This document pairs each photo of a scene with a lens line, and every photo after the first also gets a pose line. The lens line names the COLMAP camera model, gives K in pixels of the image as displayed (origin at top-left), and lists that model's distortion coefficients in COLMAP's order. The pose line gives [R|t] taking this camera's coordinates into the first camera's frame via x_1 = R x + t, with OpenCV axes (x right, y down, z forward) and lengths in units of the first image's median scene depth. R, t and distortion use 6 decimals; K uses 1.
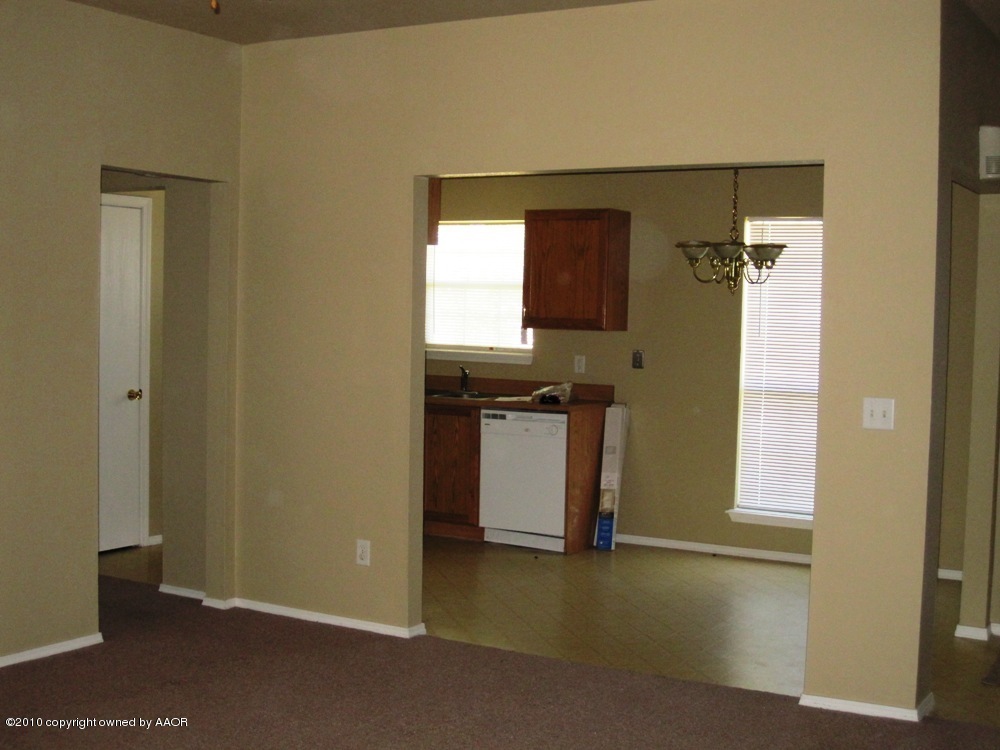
lens RADIAL K [[1323.1, 0, 500.0], [0, 1323.1, 375.0], [0, 0, 1]] dist [-0.151383, 0.034509]
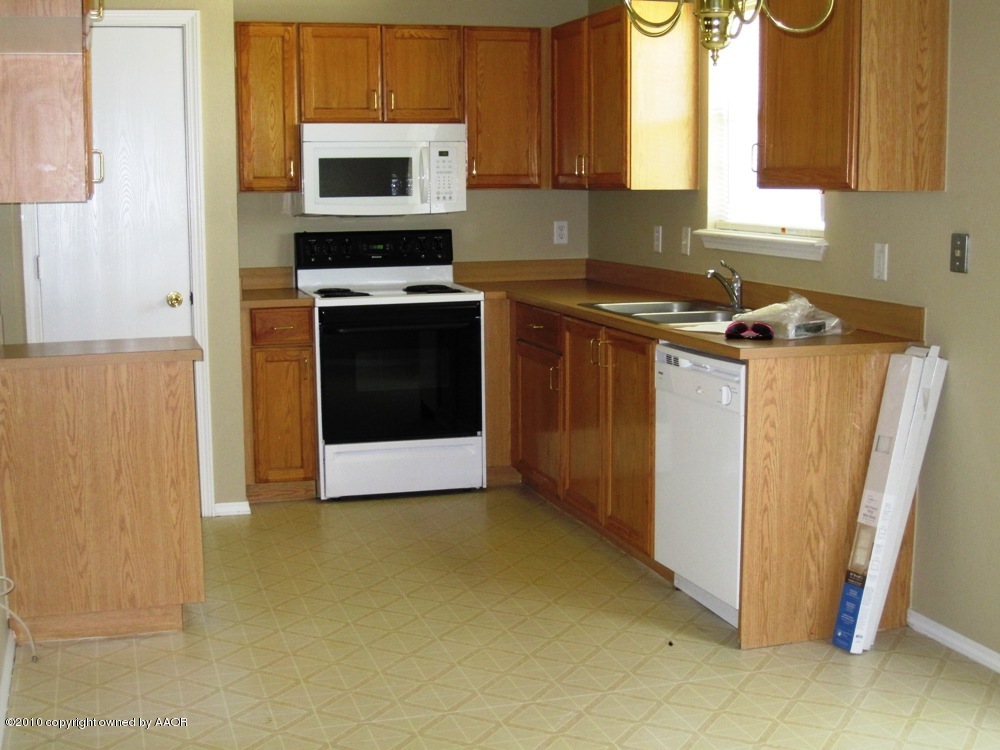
lens RADIAL K [[1323.1, 0, 500.0], [0, 1323.1, 375.0], [0, 0, 1]] dist [-0.151383, 0.034509]
pose [[0.739024, 0.066780, -0.670361, 0.299362], [-0.010925, 0.996132, 0.087188, -0.007298], [0.673590, -0.057110, 0.736895, 0.573398]]
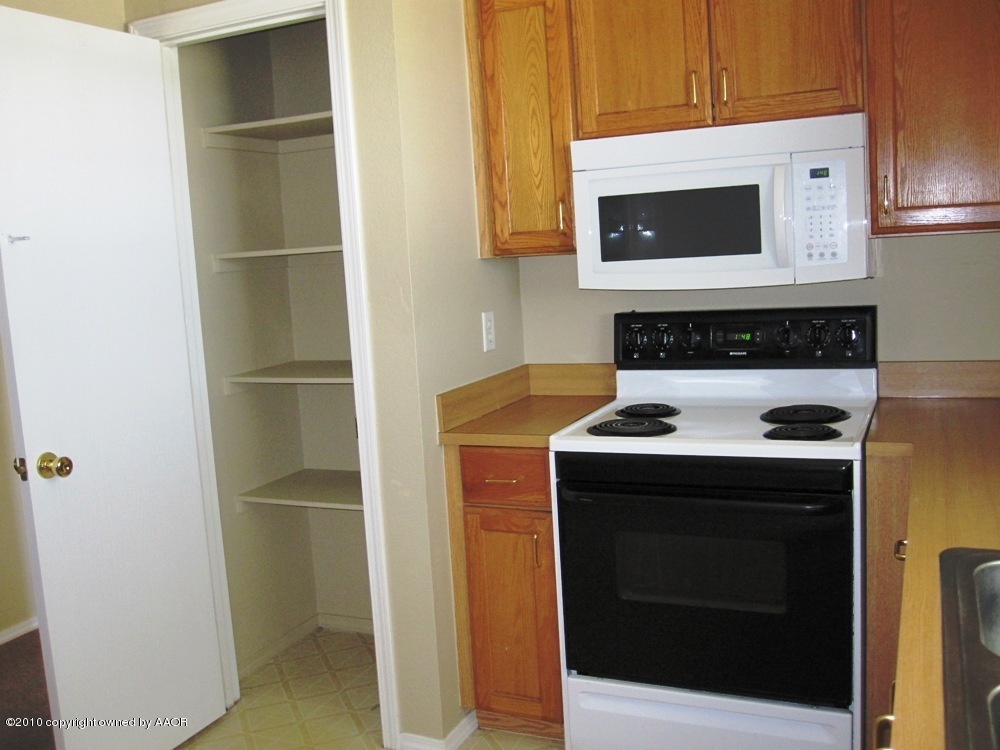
lens RADIAL K [[973.9, 0, 500.0], [0, 973.9, 375.0], [0, 0, 1]] dist [-0.078720, 0.035661]
pose [[0.110821, 0.102311, -0.988560, 0.066412], [0.011633, 0.994485, 0.104229, -0.035699], [0.993772, -0.023051, 0.109020, 0.957348]]
